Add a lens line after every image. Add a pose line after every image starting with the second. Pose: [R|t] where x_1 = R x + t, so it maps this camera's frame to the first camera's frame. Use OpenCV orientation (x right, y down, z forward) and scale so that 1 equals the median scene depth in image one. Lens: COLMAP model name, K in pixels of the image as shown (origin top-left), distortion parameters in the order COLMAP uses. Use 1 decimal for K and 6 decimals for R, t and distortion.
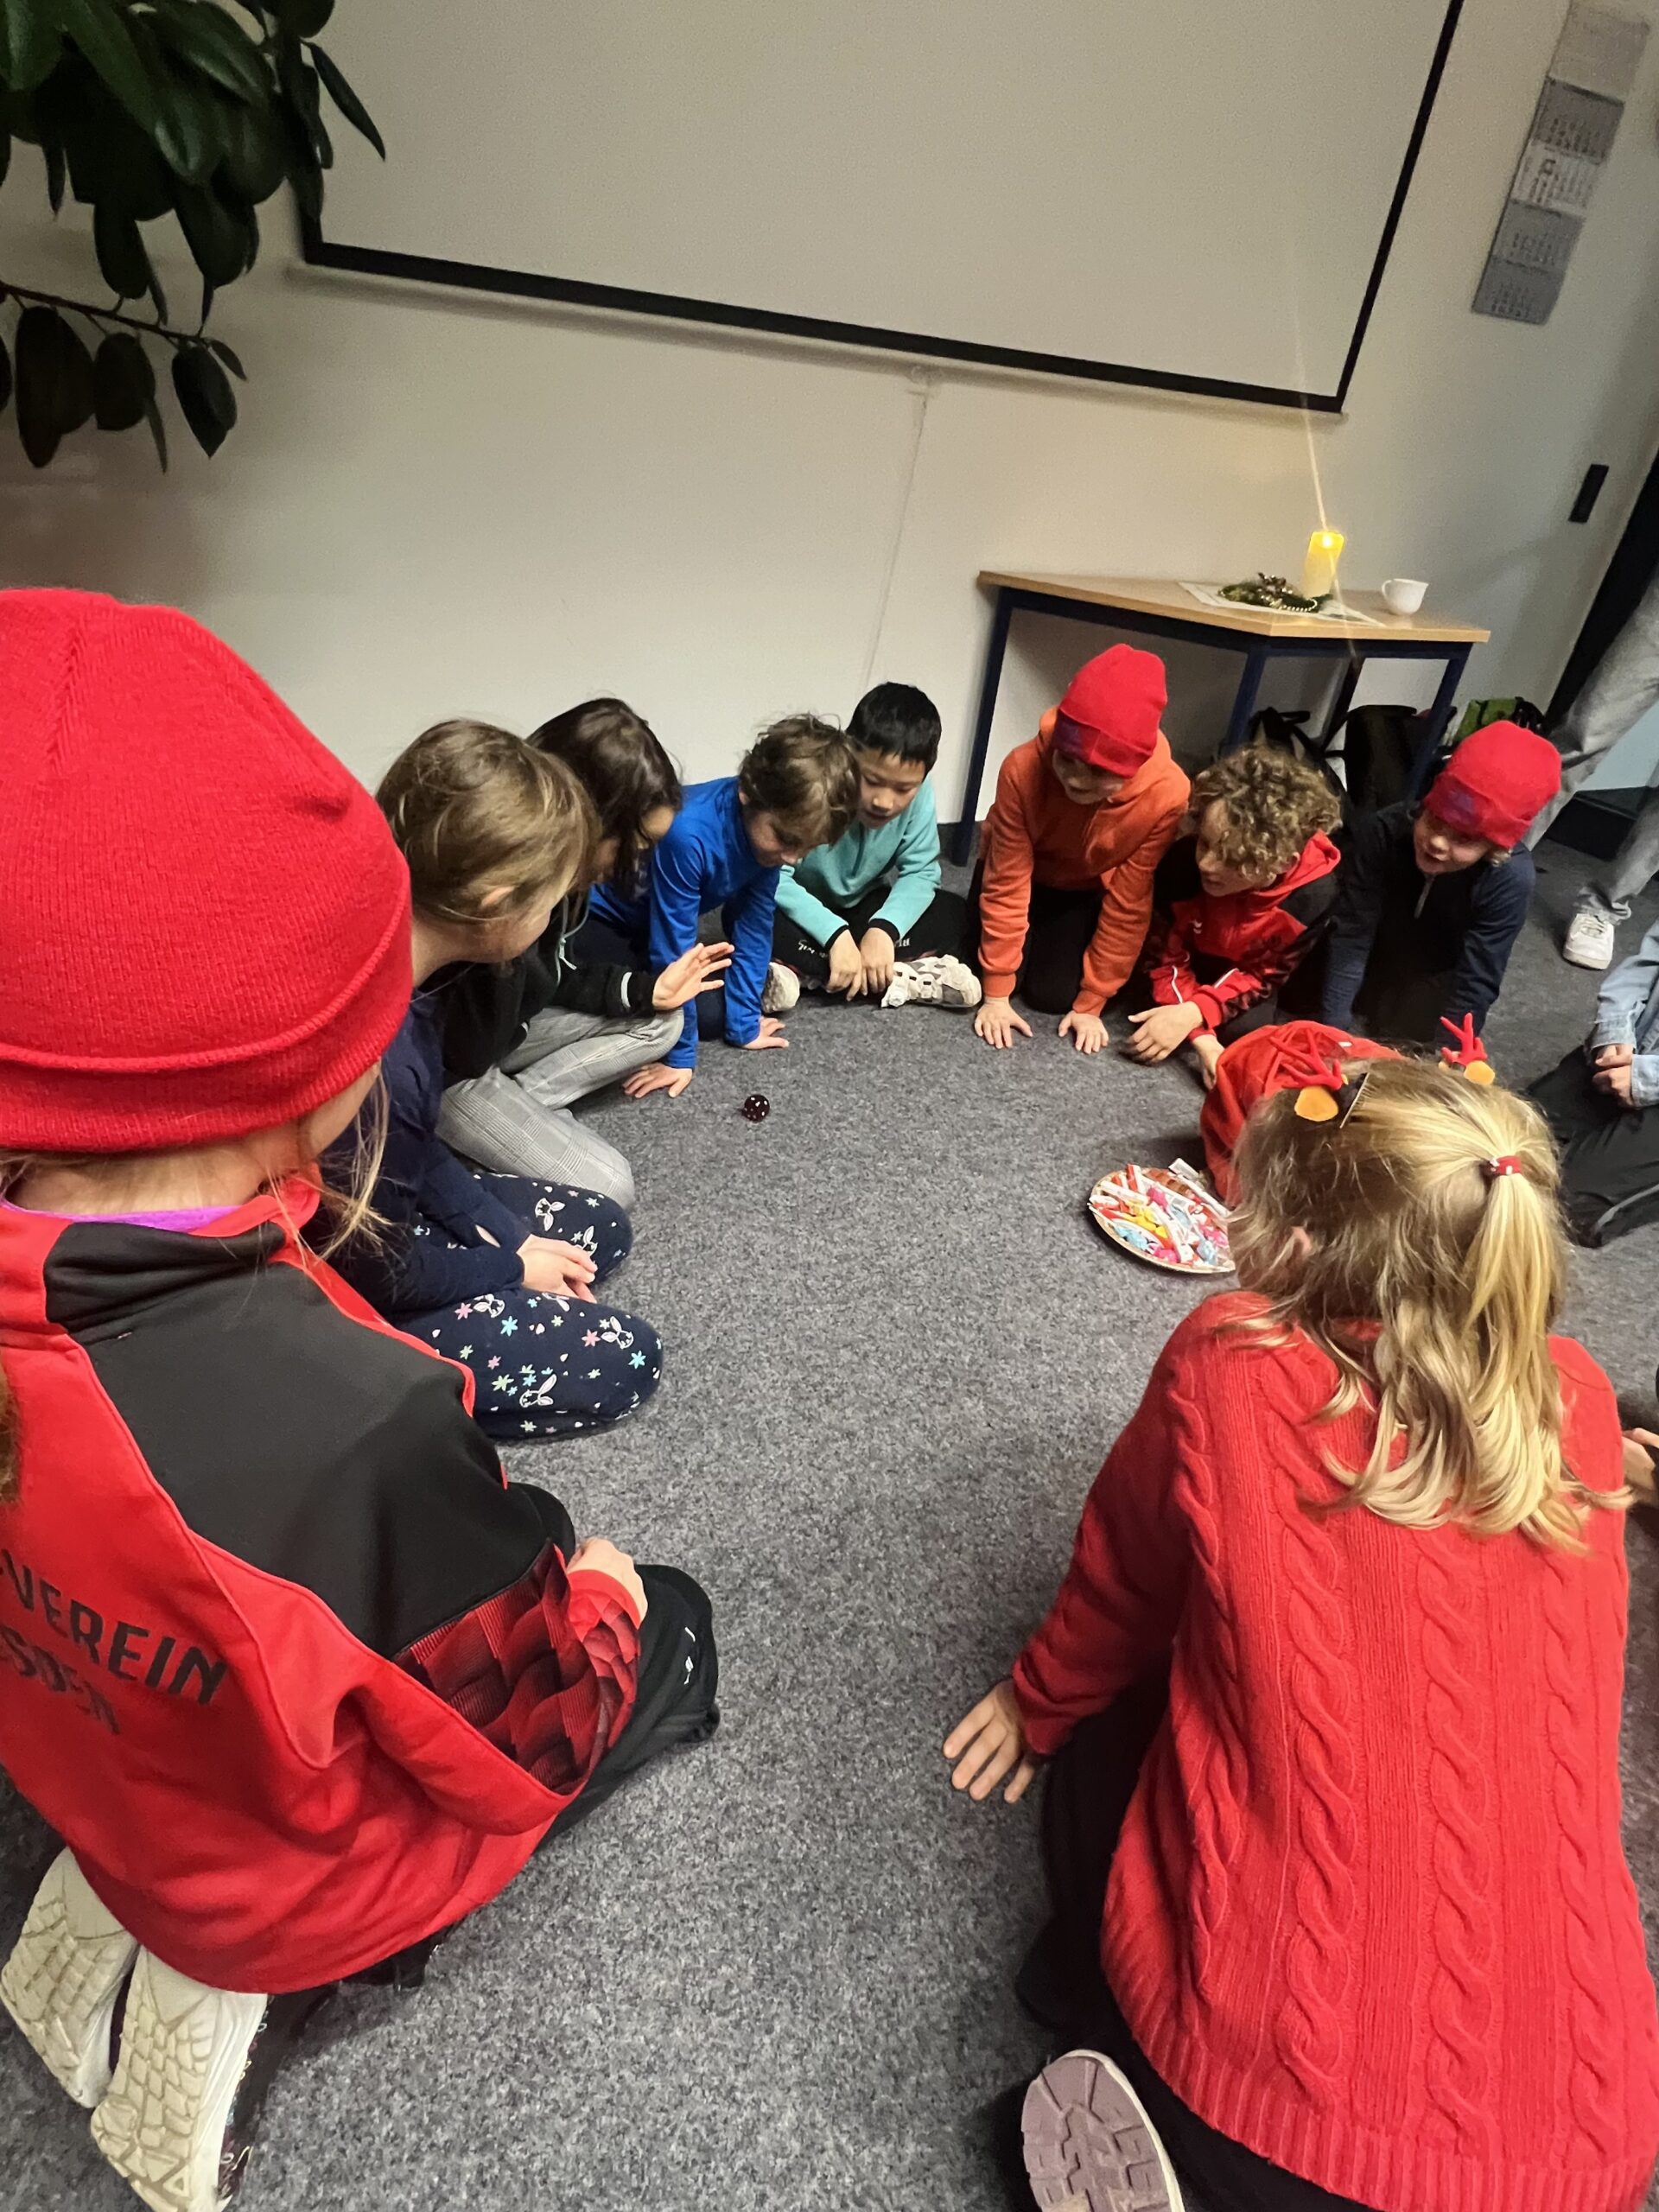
lens RADIAL K [[1100.5, 0, 829.8], [0, 1100.5, 1101.4], [0, 0, 1]] dist [-0.001684, 0.000515]
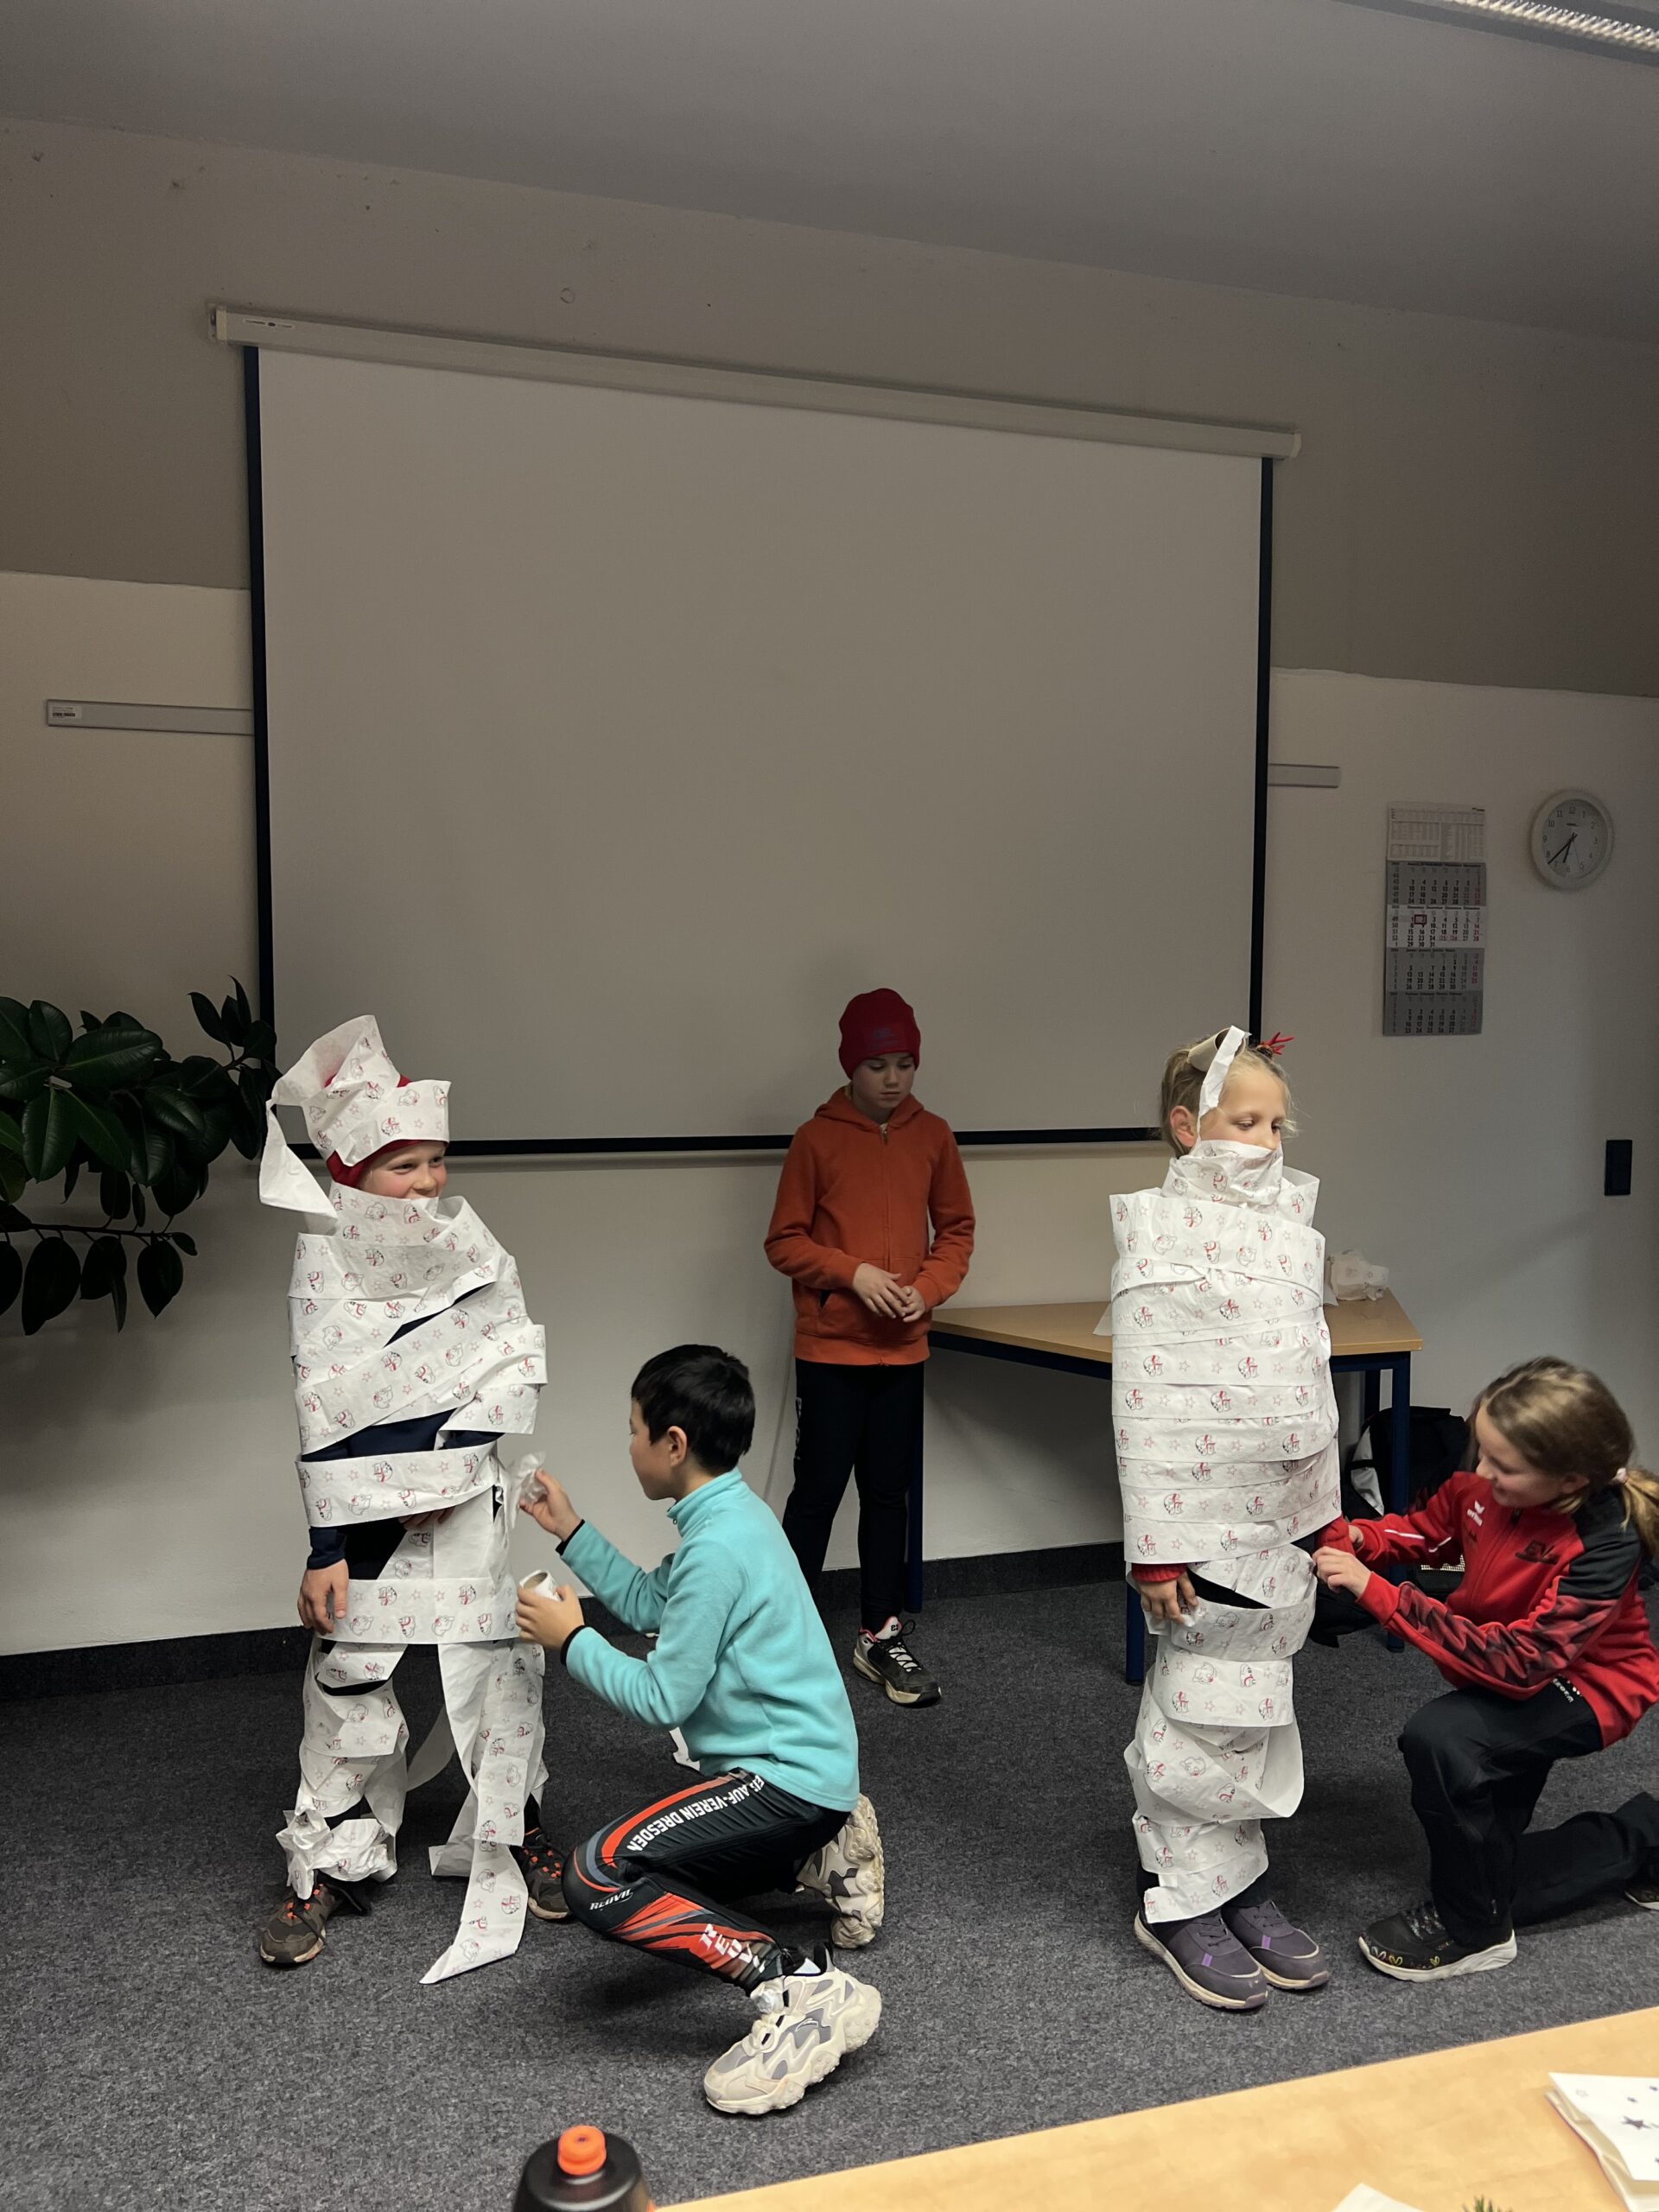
lens RADIAL K [[1676.1, 0, 827.9], [0, 1676.1, 1112.5], [0, 0, 1]] dist [0.010964, 0.000632]
pose [[0.985767, -0.083518, -0.145906, 0.516250], [0.003135, 0.876858, -0.480739, 0.147422], [0.168089, 0.473439, 0.864640, -0.674743]]
